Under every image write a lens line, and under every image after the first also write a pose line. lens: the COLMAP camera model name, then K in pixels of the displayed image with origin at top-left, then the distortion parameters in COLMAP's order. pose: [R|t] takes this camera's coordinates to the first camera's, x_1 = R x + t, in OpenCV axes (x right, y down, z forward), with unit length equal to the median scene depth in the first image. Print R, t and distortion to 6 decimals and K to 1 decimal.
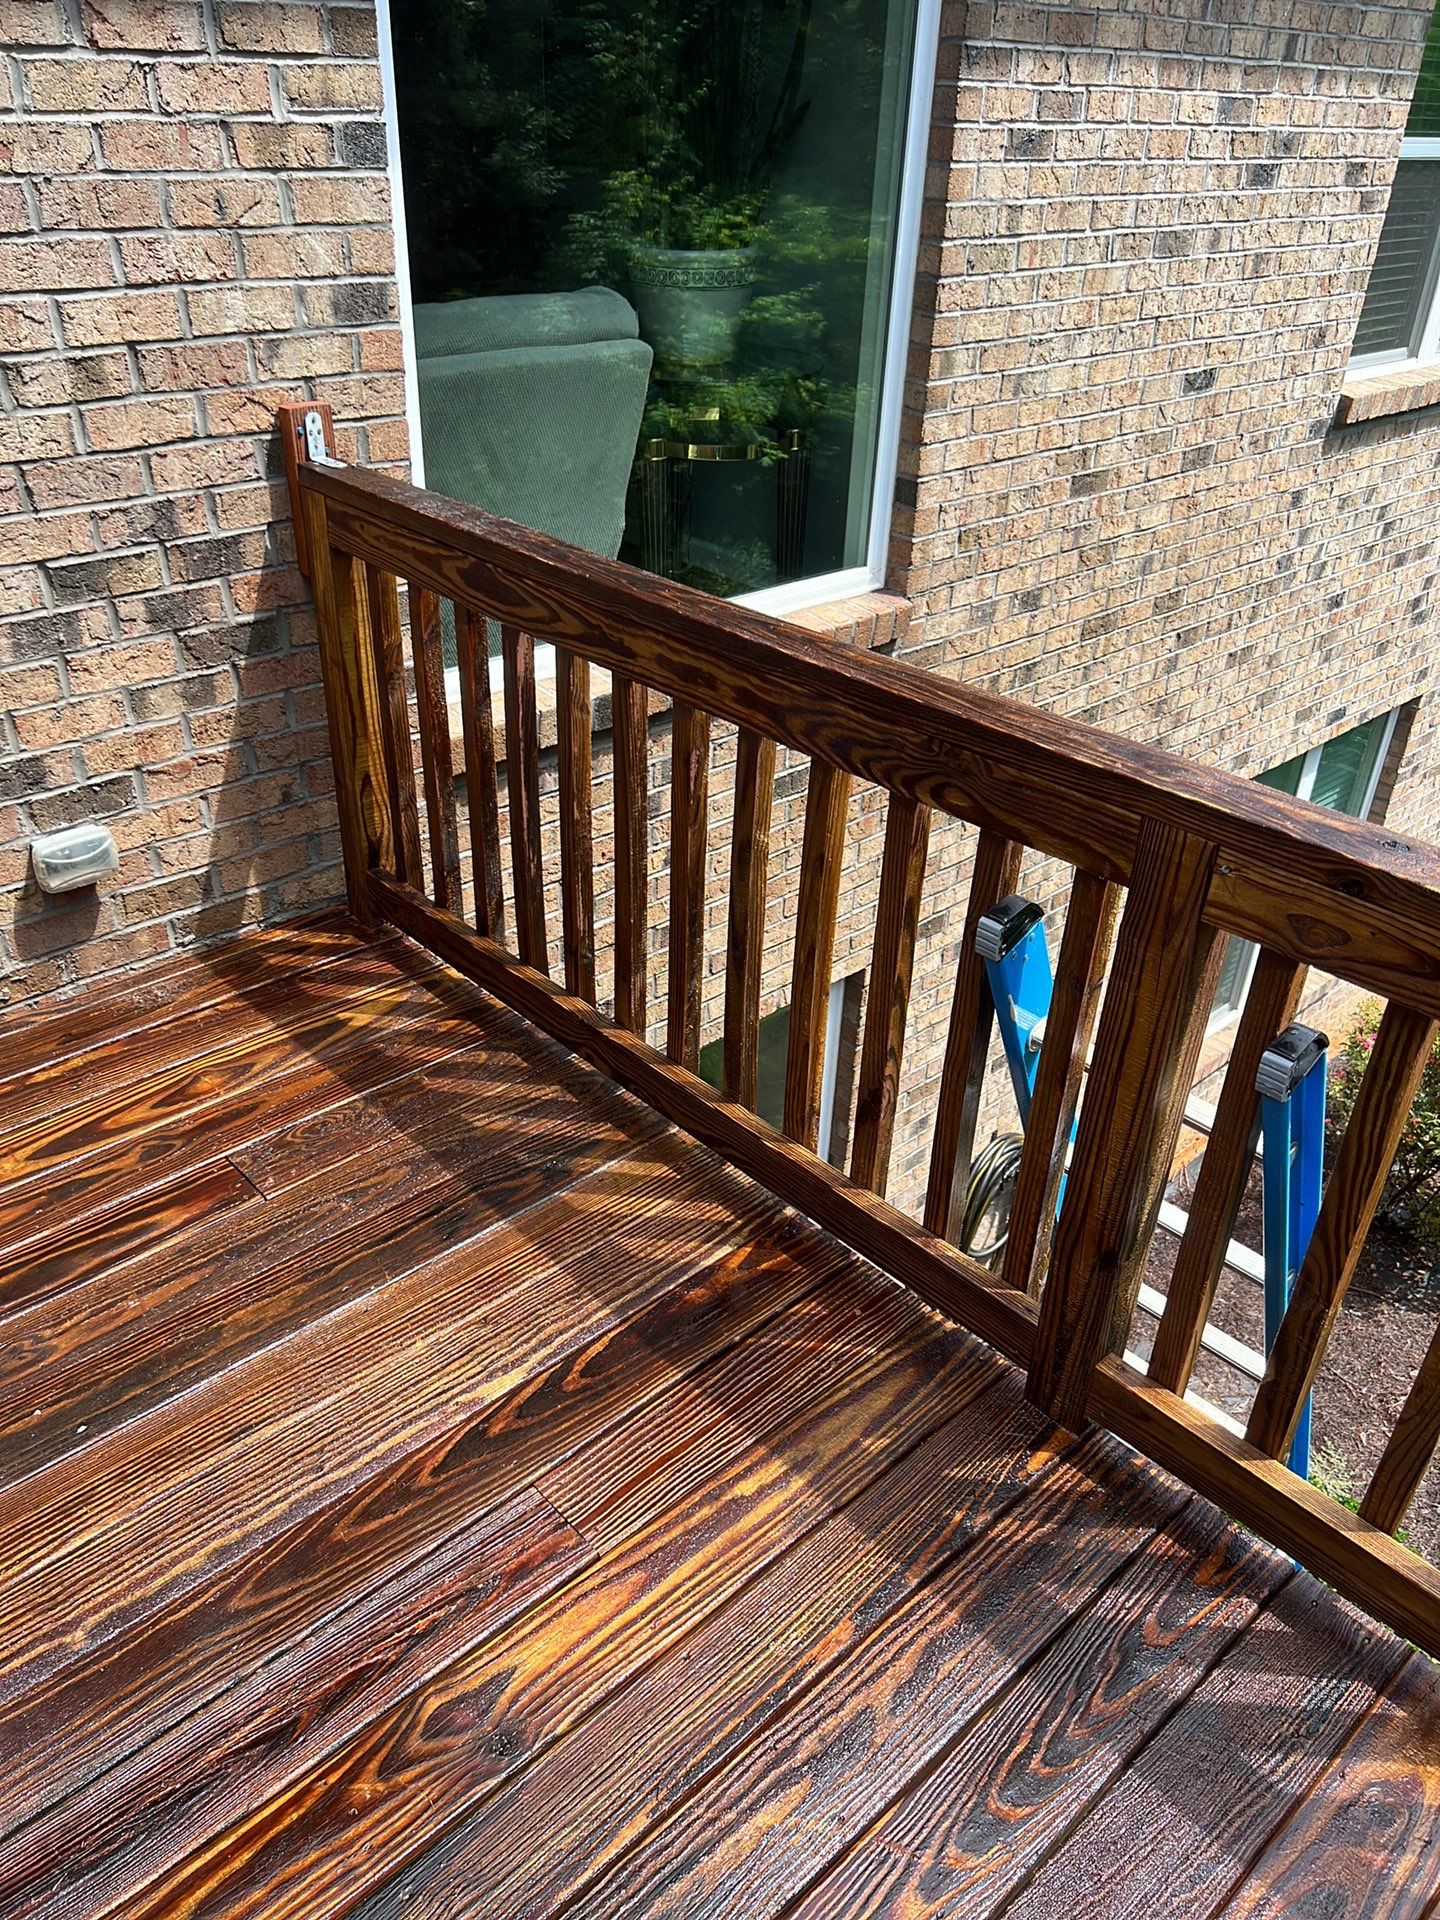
lens RADIAL K [[1434.6, 0, 716.2], [0, 1434.6, 993.4], [0, 0, 1]] dist [0.050810, -0.060404]
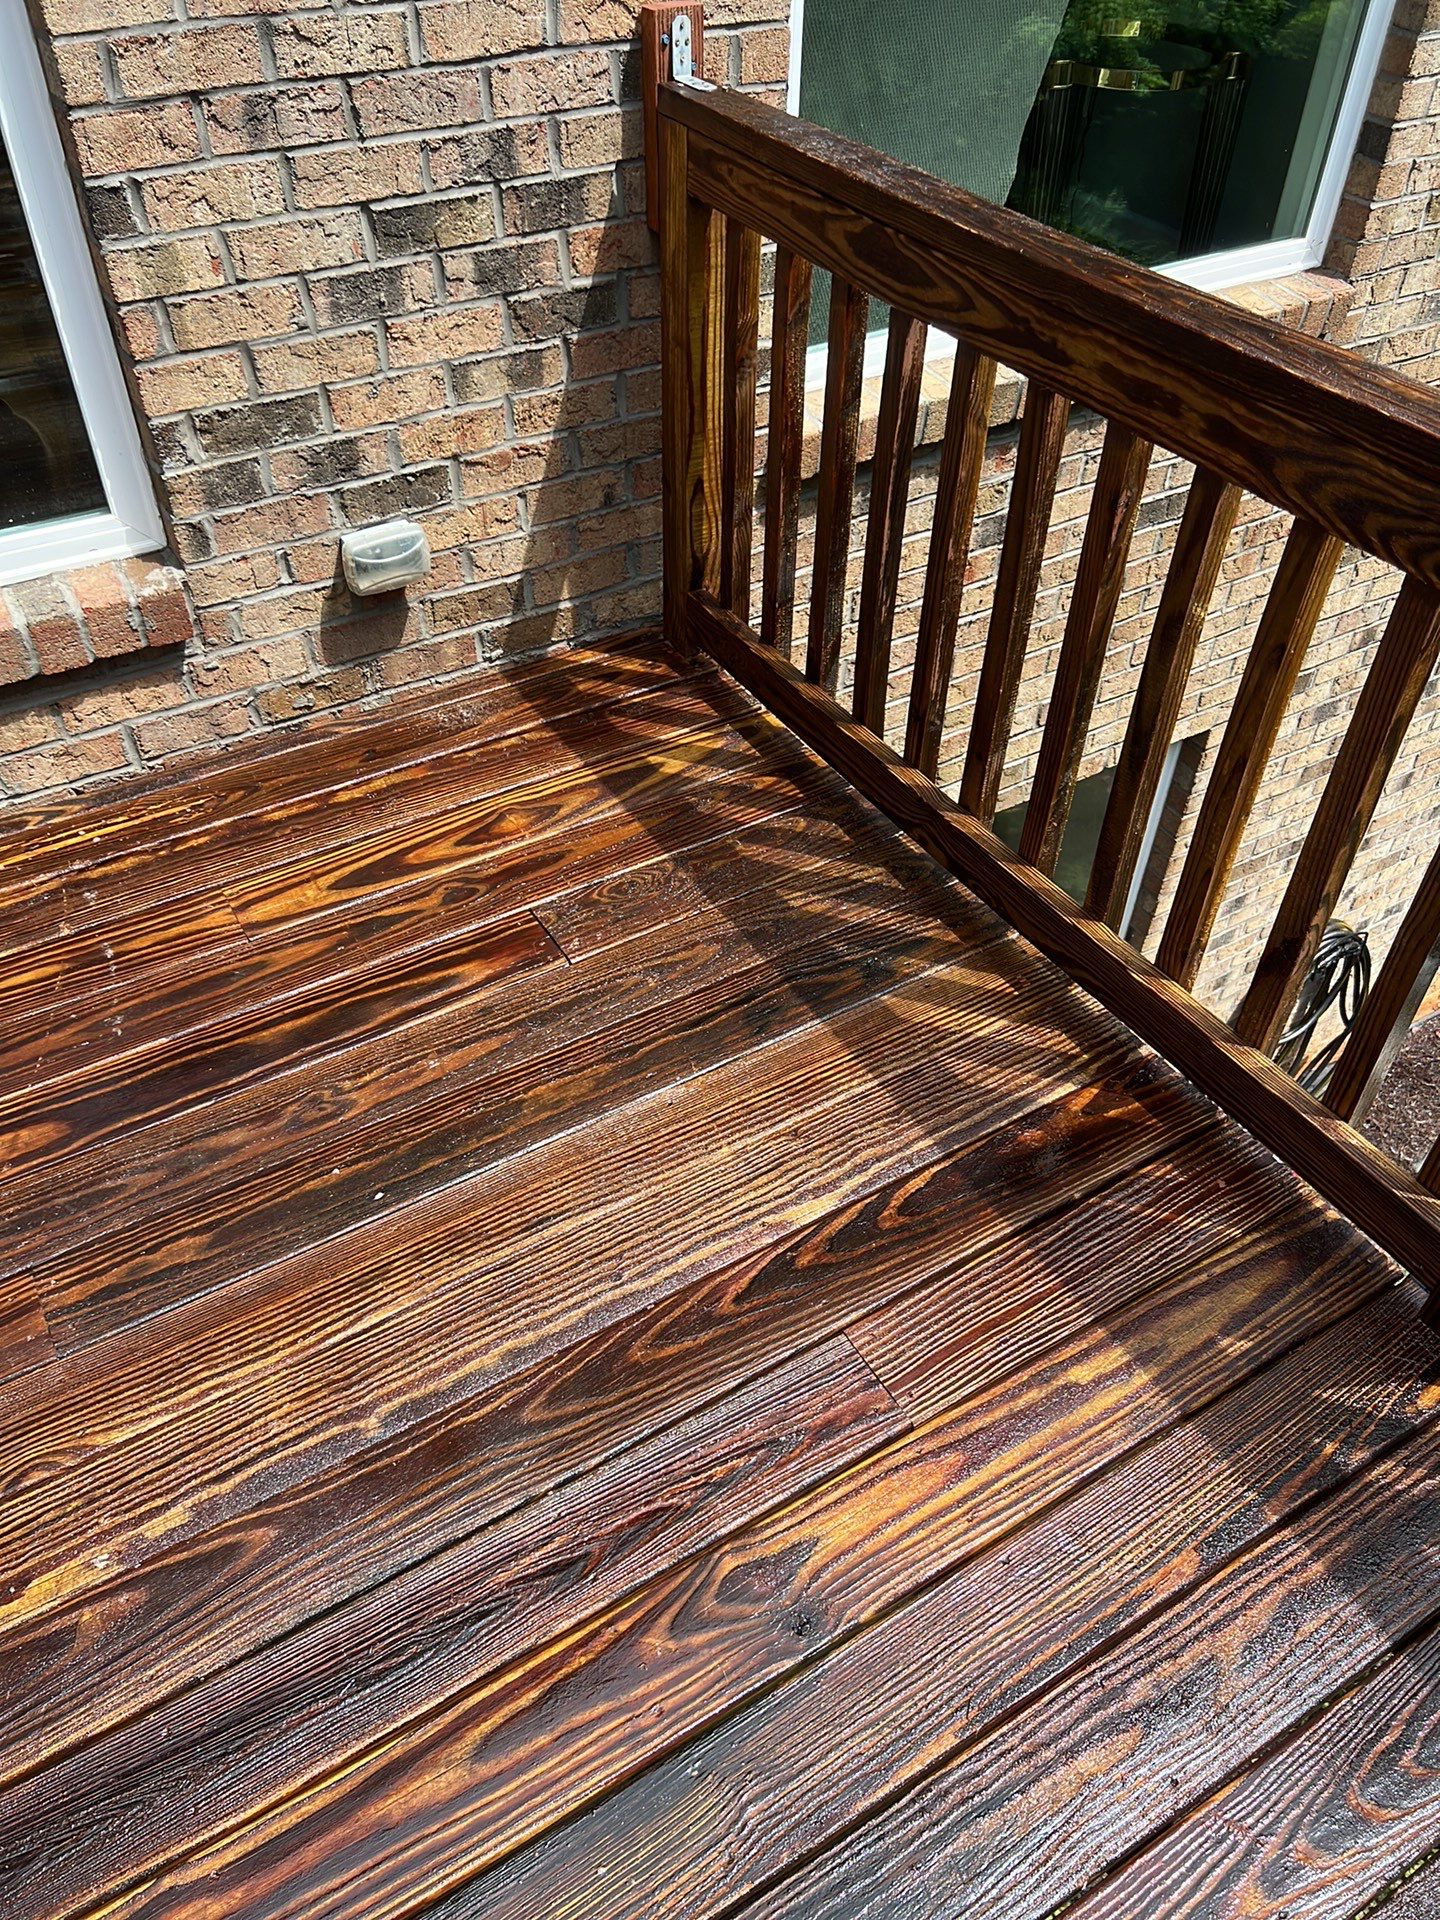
lens RADIAL K [[1434.6, 0, 724.2], [0, 1434.6, 988.4], [0, 0, 1]] dist [0.050810, -0.060404]
pose [[0.980729, 0.121630, -0.152894, -0.081700], [-0.088223, 0.973951, 0.208895, -0.050884], [0.174319, -0.191381, 0.965912, 0.139231]]
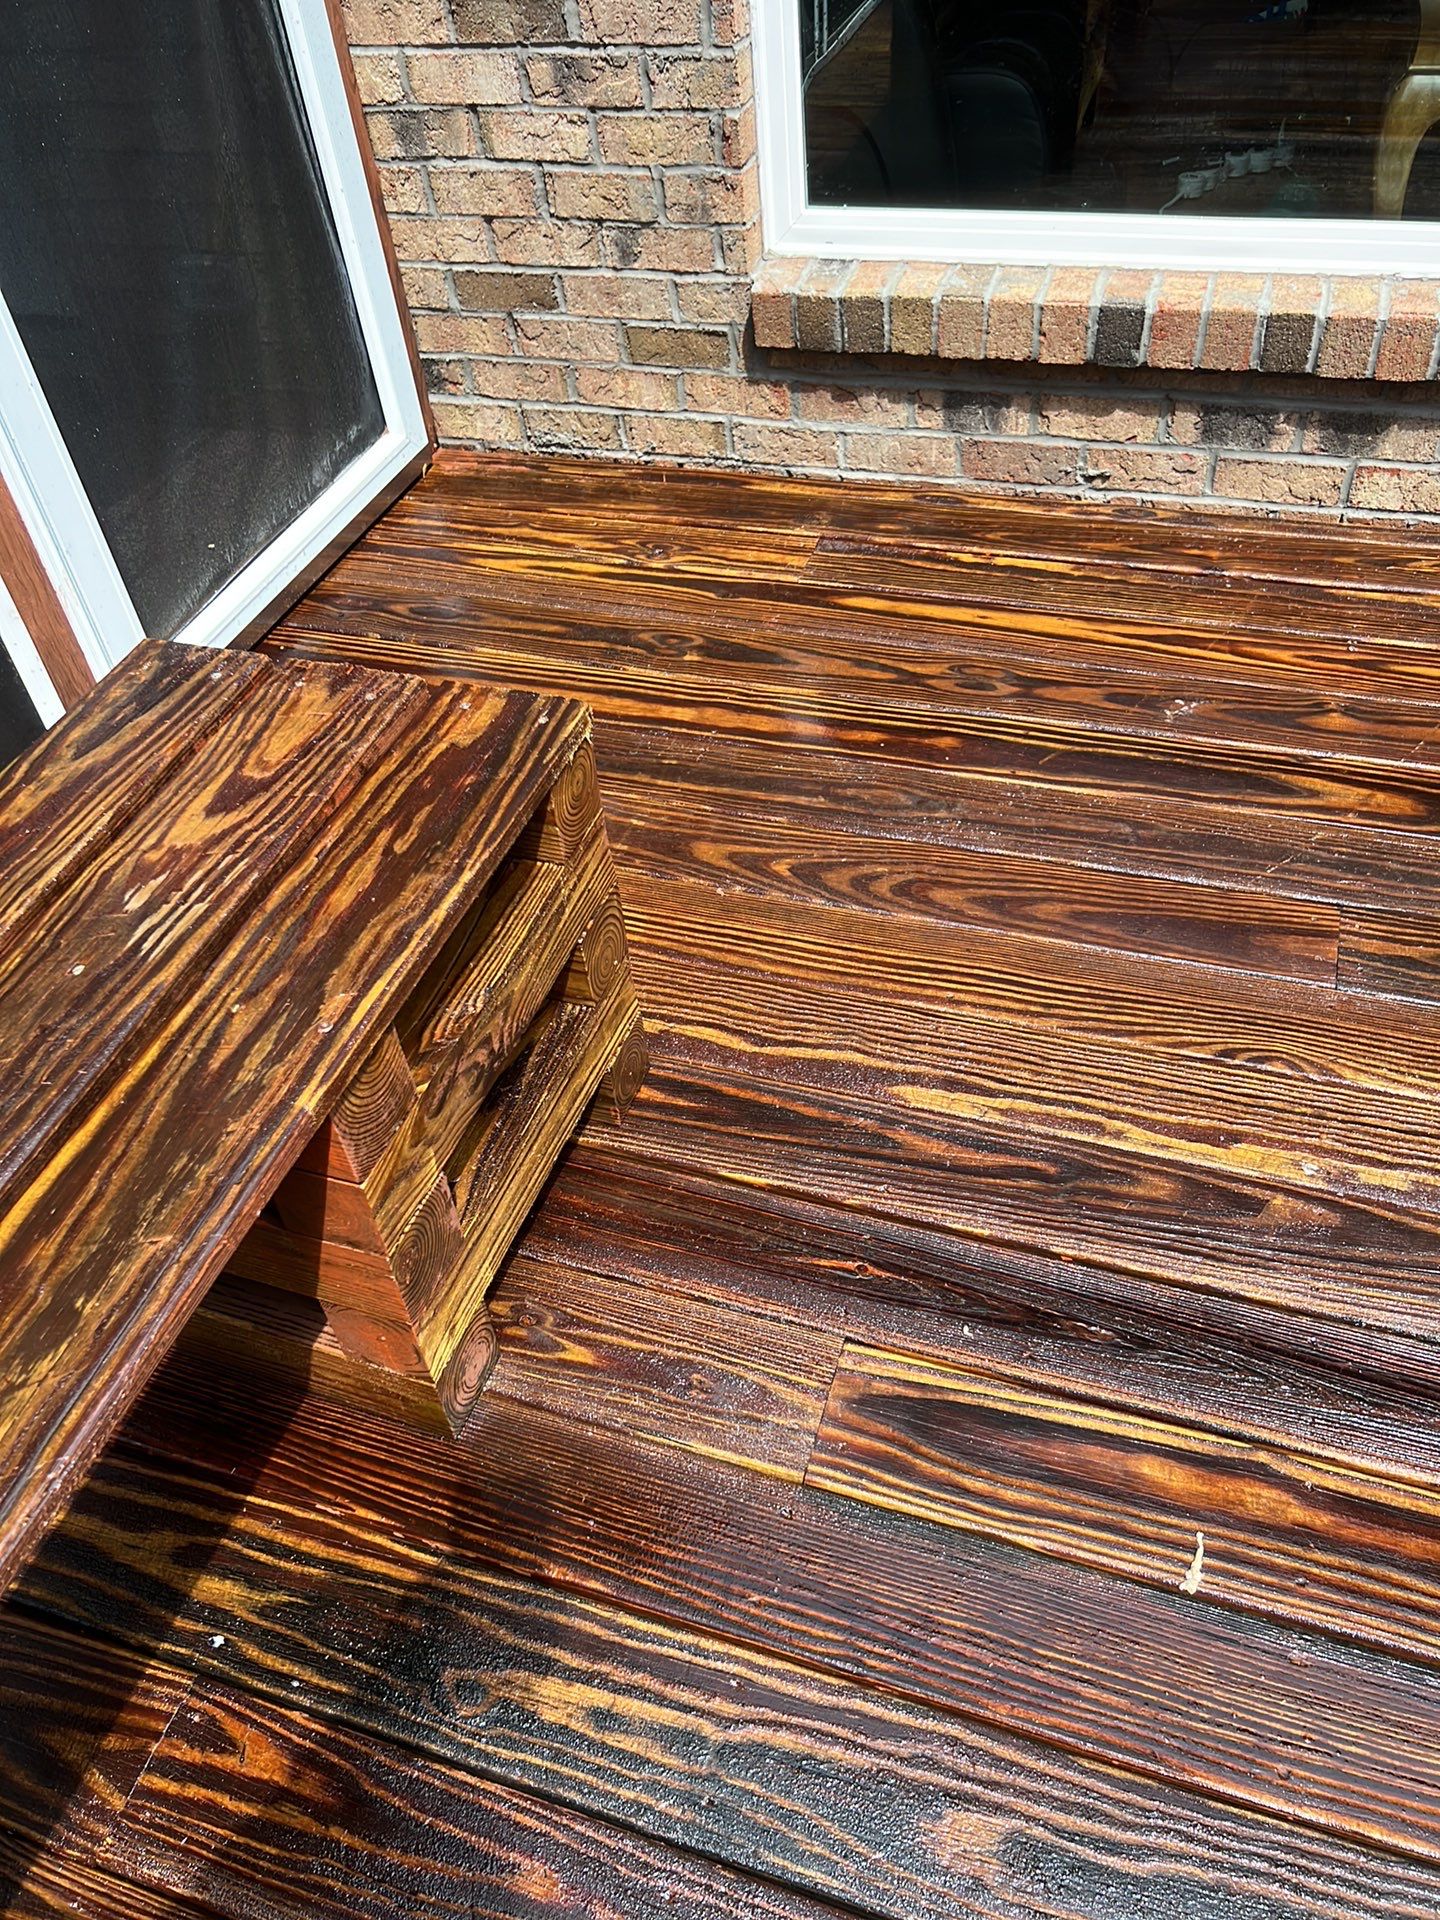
lens RADIAL K [[1434.6, 0, 715.9], [0, 1434.6, 972.4], [0, 0, 1]] dist [0.050810, -0.060404]
pose [[0.479793, 0.567981, -0.668727, -0.192126], [-0.392655, 0.820601, 0.415255, 0.160096], [0.784615, 0.063343, 0.616739, 0.066713]]
